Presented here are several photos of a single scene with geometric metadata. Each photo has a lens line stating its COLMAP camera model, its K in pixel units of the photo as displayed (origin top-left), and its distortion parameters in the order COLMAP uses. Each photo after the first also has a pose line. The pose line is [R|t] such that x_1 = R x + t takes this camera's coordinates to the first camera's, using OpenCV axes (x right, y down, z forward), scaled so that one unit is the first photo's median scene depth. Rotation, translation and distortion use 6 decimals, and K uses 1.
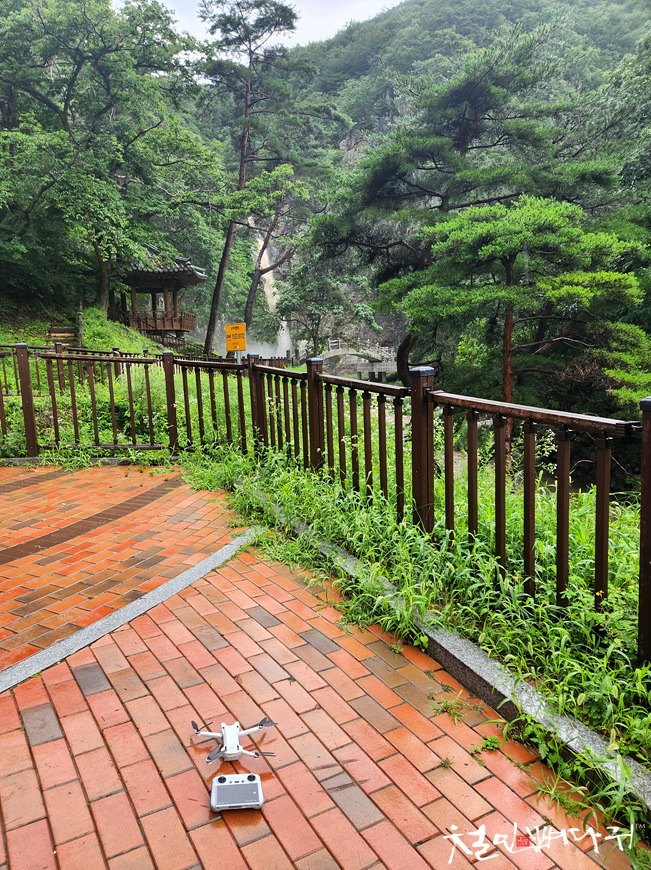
lens RADIAL K [[594.4, 0, 325.5], [0, 594.4, 435.0], [0, 0, 1]] dist [0.084580, -0.070513]
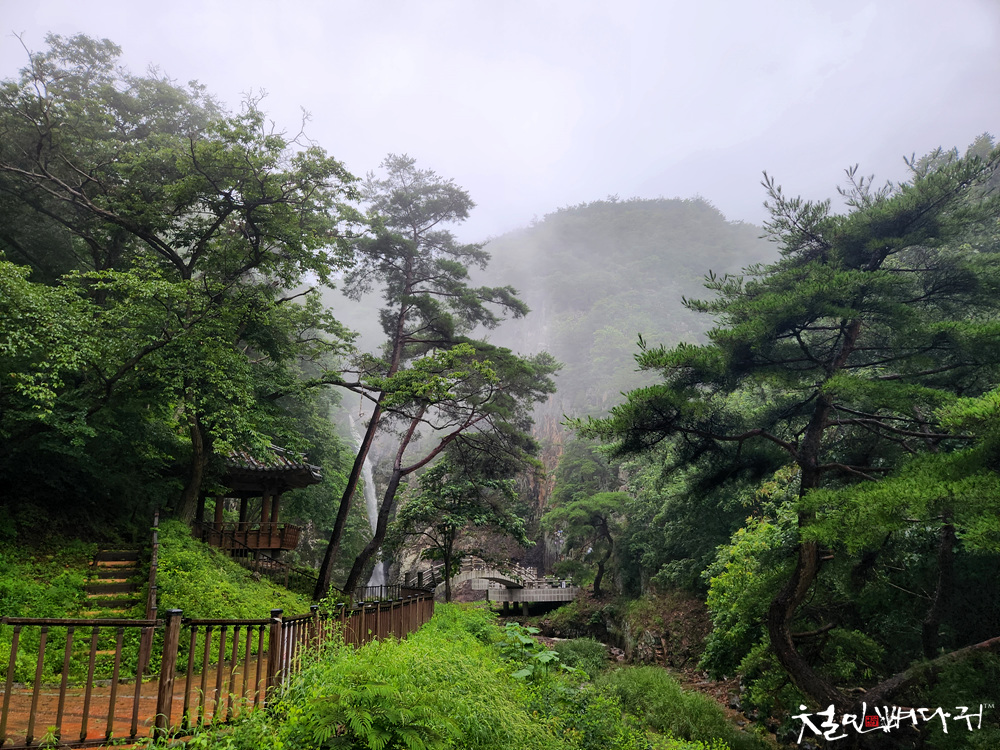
lens RADIAL K [[683.2, 0, 527.9], [0, 683.2, 373.8], [0, 0, 1]] dist [0.084580, -0.070513]
pose [[0.988146, 0.047718, 0.145915, -0.115535], [0.015015, 0.915869, -0.401197, -0.043643], [-0.152783, 0.398632, 0.904295, 0.175982]]
